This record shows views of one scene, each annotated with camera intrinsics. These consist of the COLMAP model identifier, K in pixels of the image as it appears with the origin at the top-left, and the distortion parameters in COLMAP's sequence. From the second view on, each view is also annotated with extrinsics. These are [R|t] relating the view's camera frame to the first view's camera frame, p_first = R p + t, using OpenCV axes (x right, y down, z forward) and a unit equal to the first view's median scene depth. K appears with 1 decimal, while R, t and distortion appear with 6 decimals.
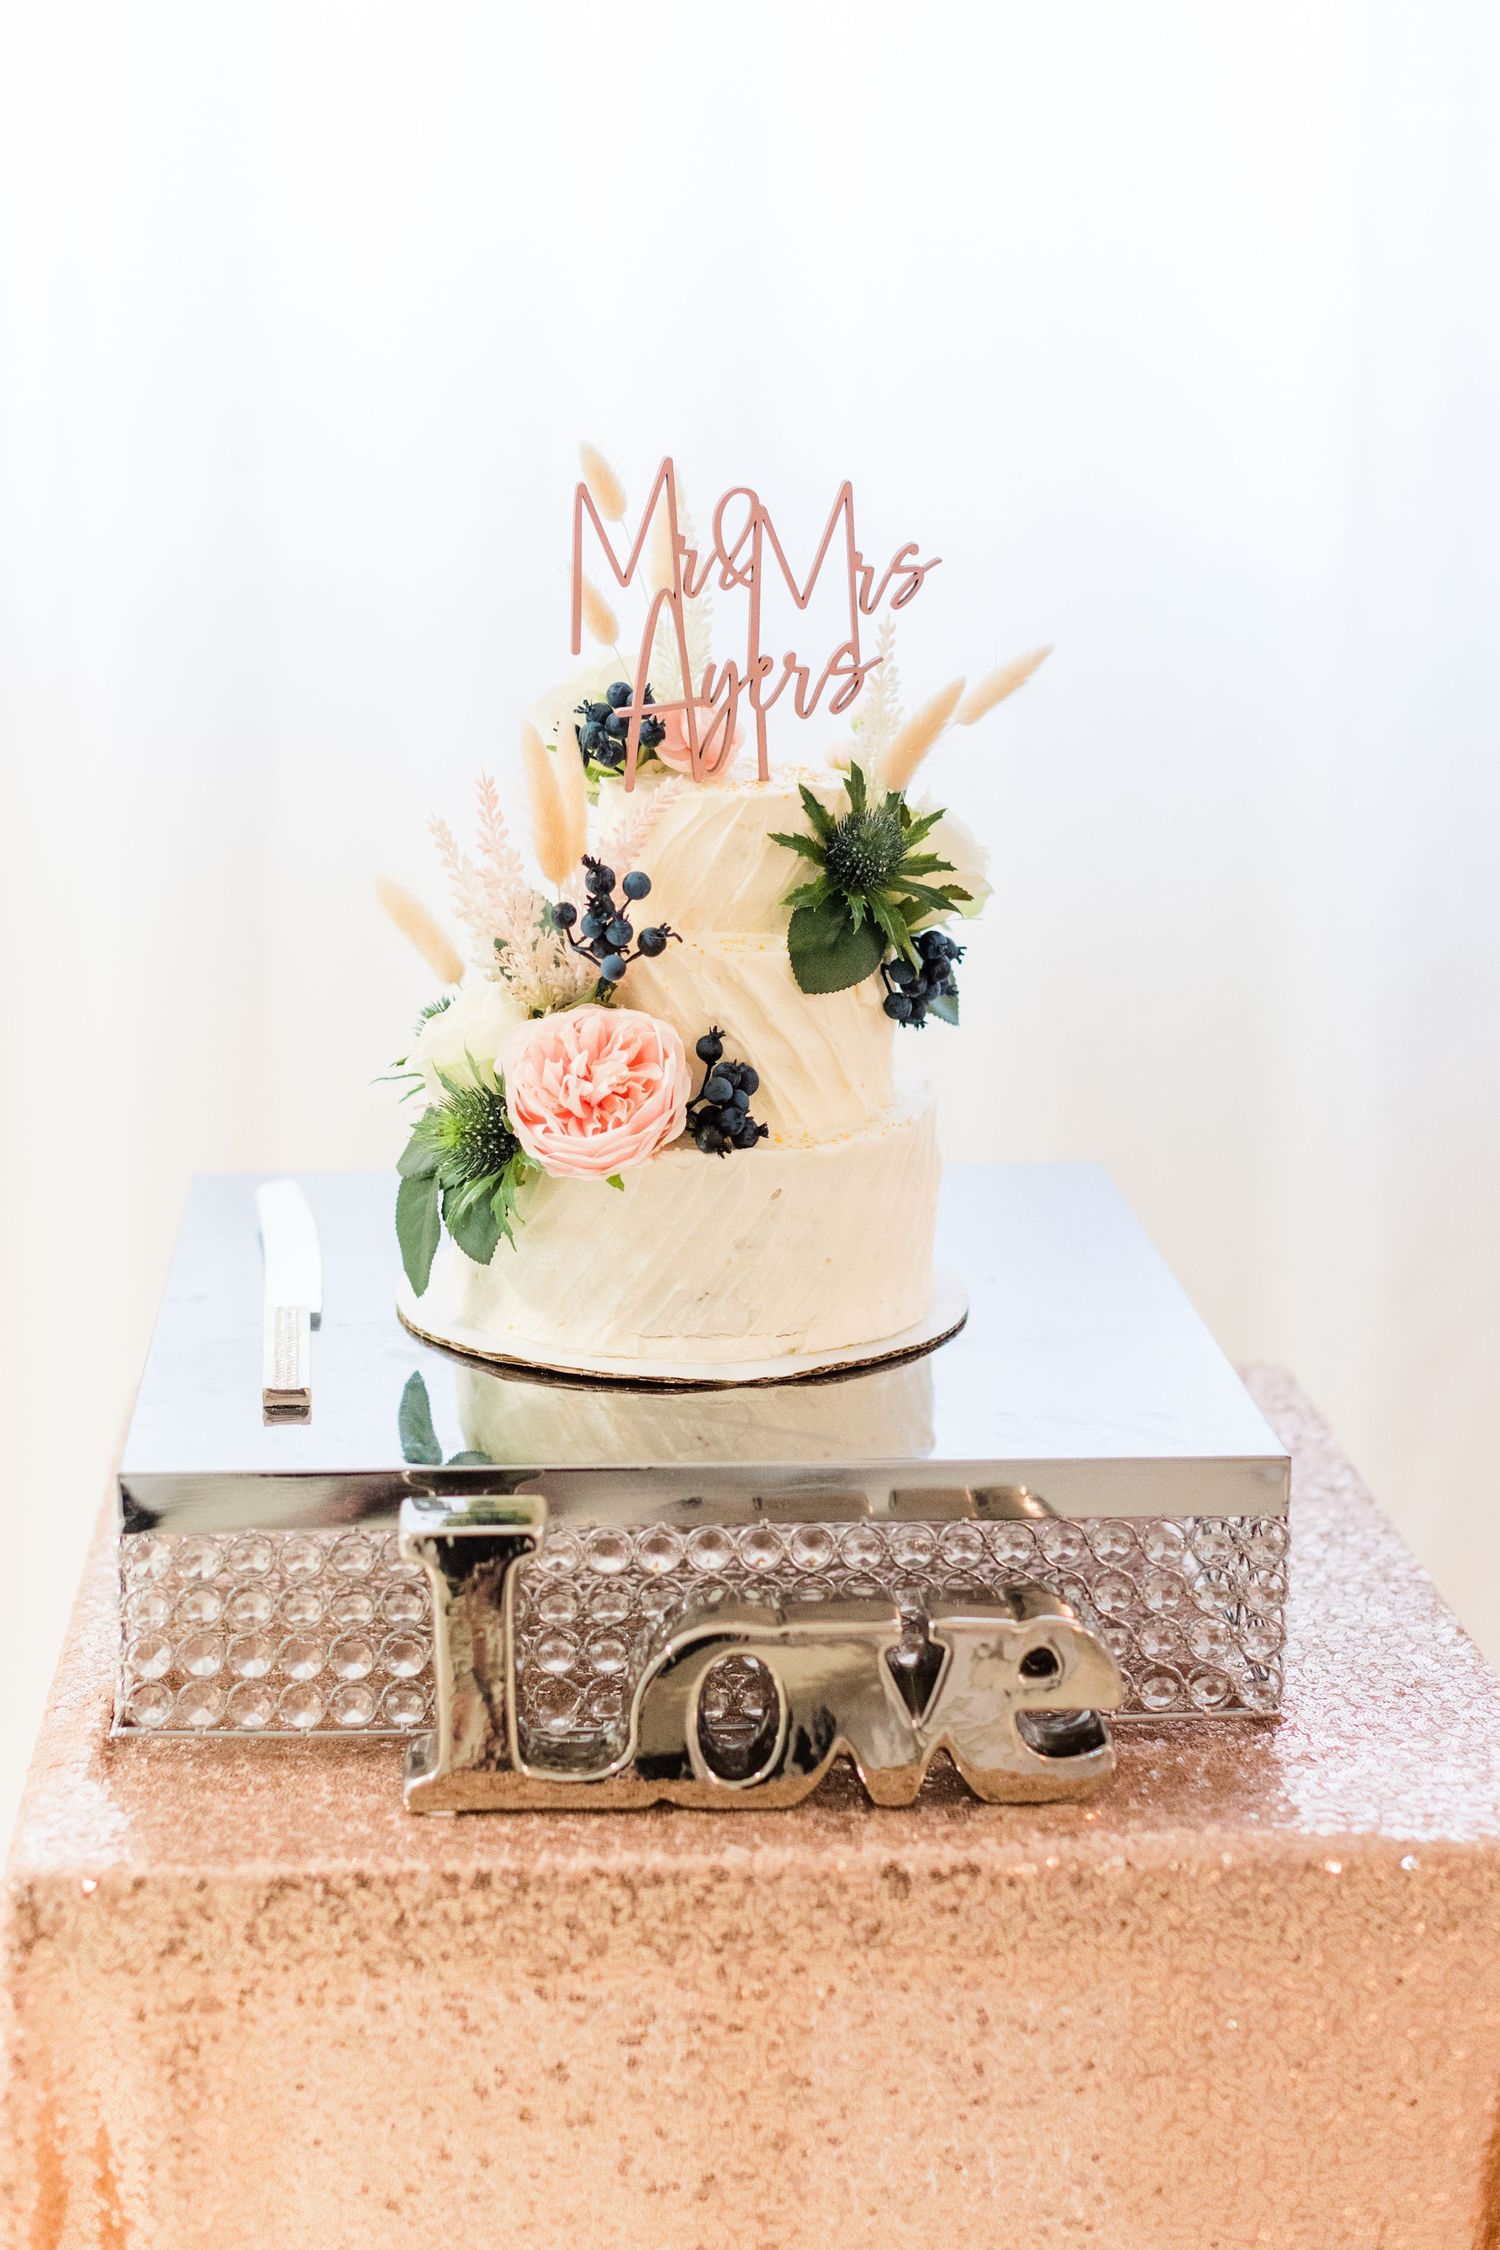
lens RADIAL K [[3228.2, 0, 750.0], [0, 3228.2, 1125.0], [0, 0, 1]] dist [-0.079037, -0.022906]
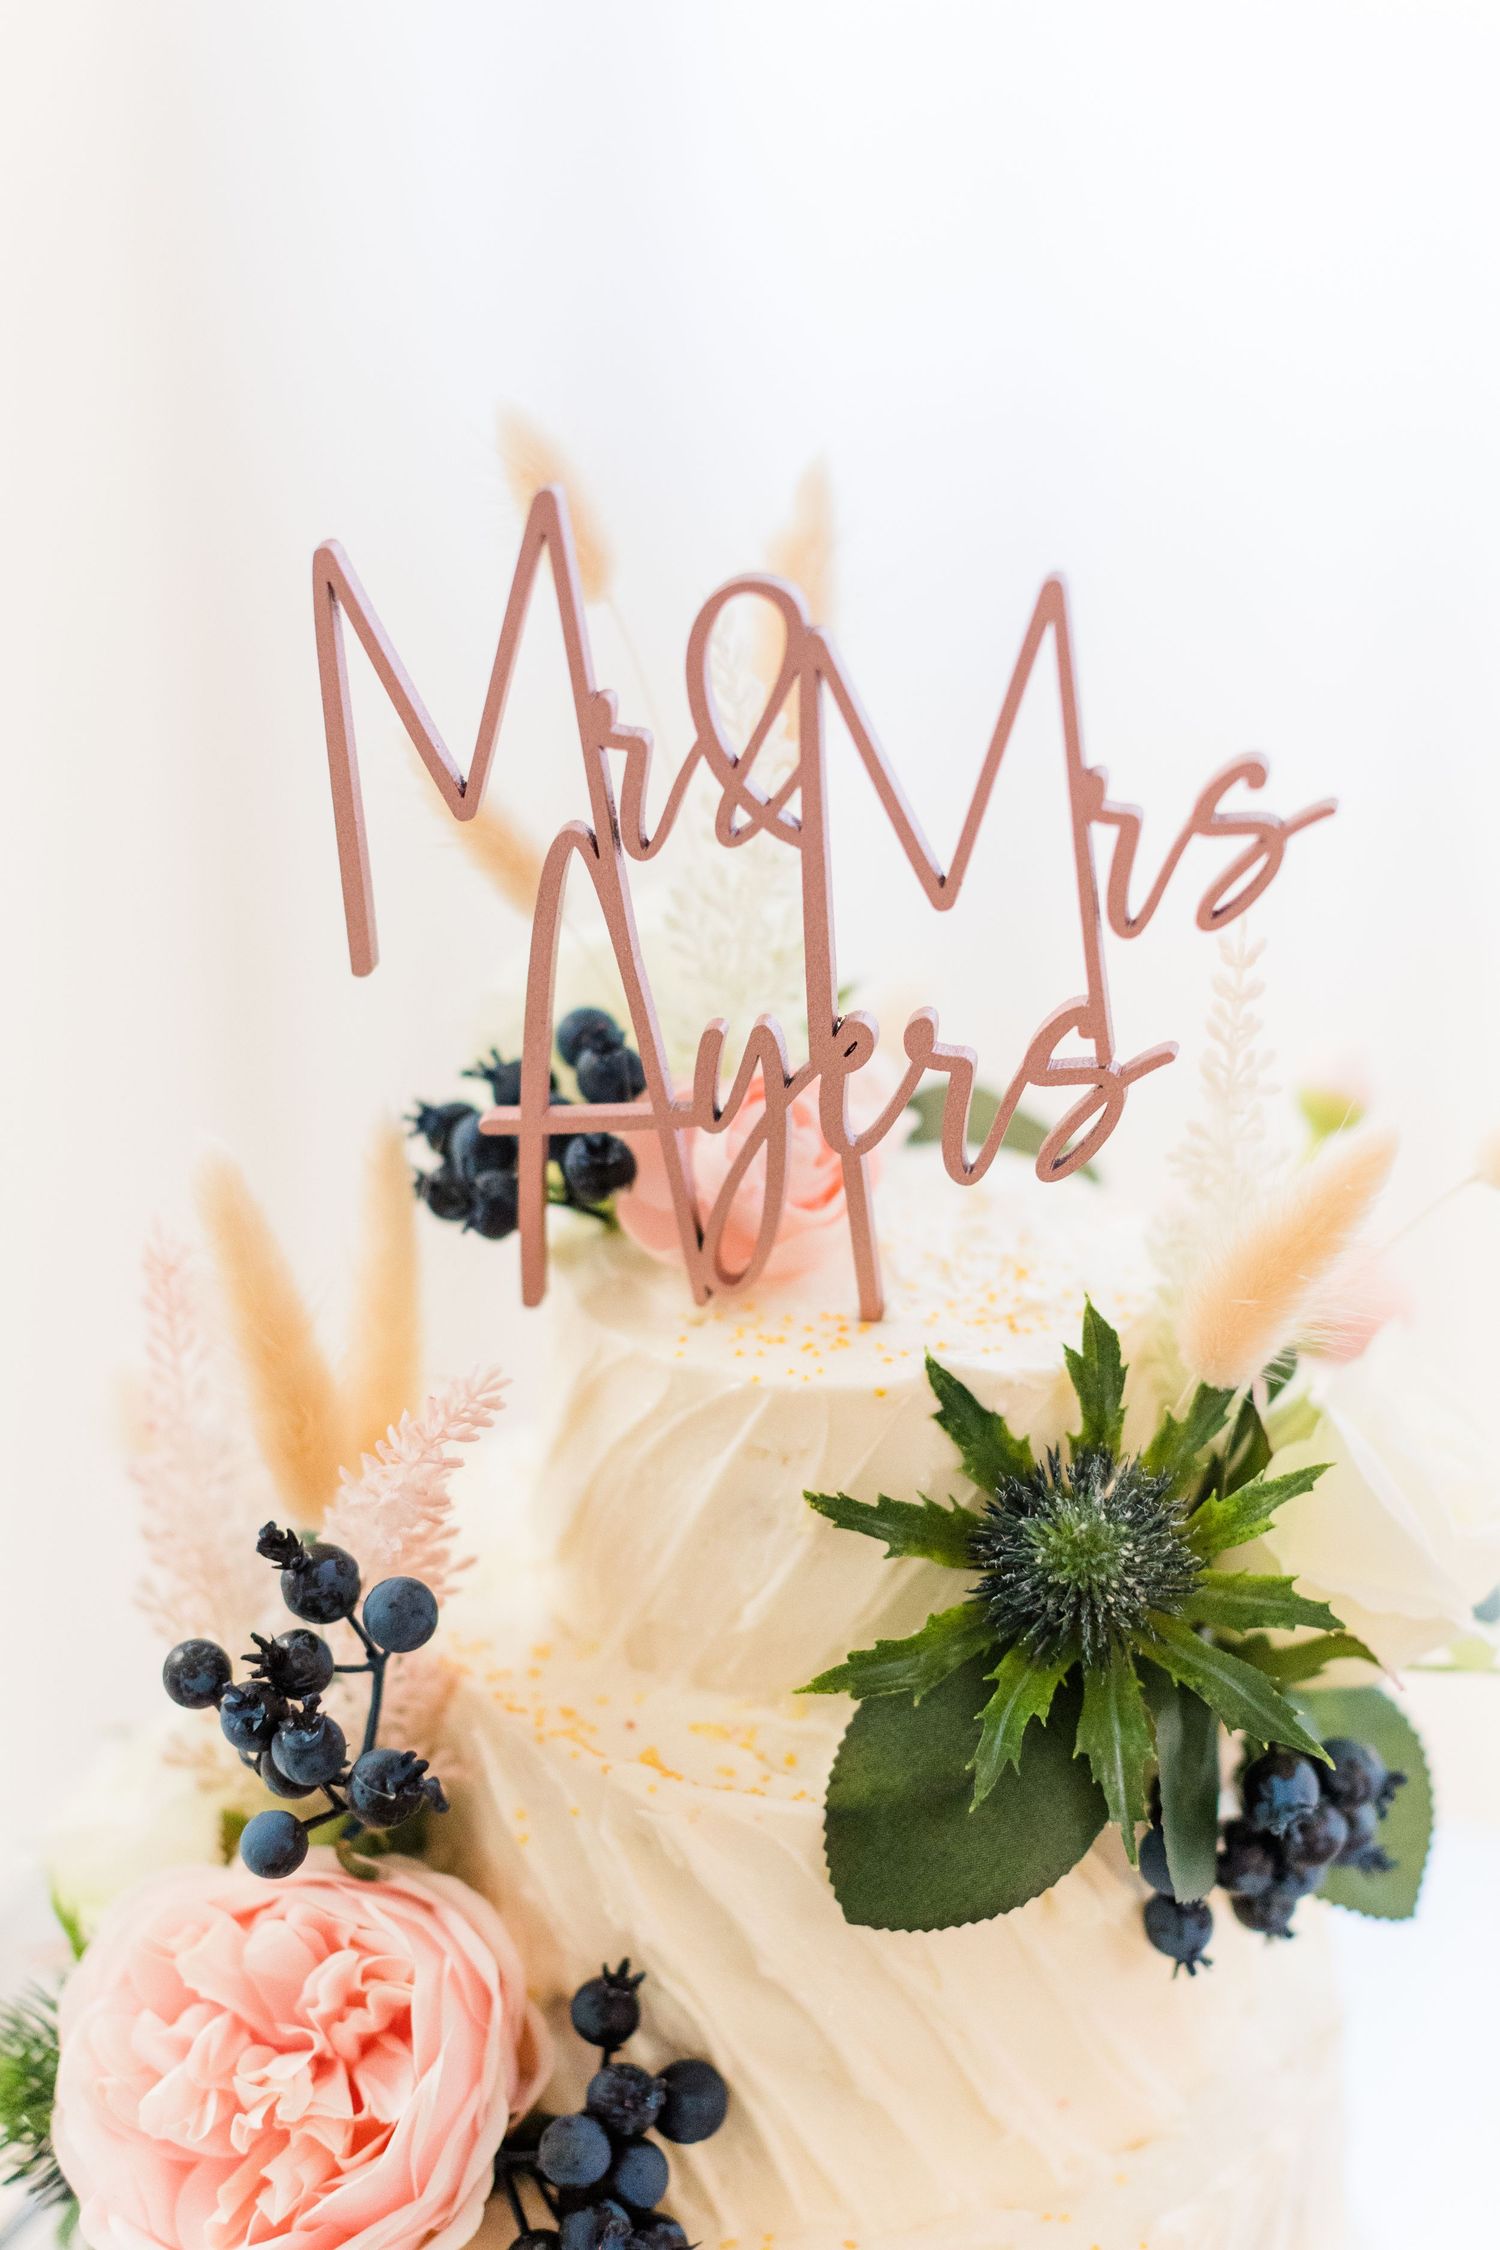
lens RADIAL K [[3228.2, 0, 750.0], [0, 3228.2, 1125.0], [0, 0, 1]] dist [-0.079037, -0.022906]
pose [[0.909769, 0.128582, -0.394699, 0.142564], [-0.095536, 0.990150, 0.102356, -0.170539], [0.403972, -0.055413, 0.913092, 0.654389]]
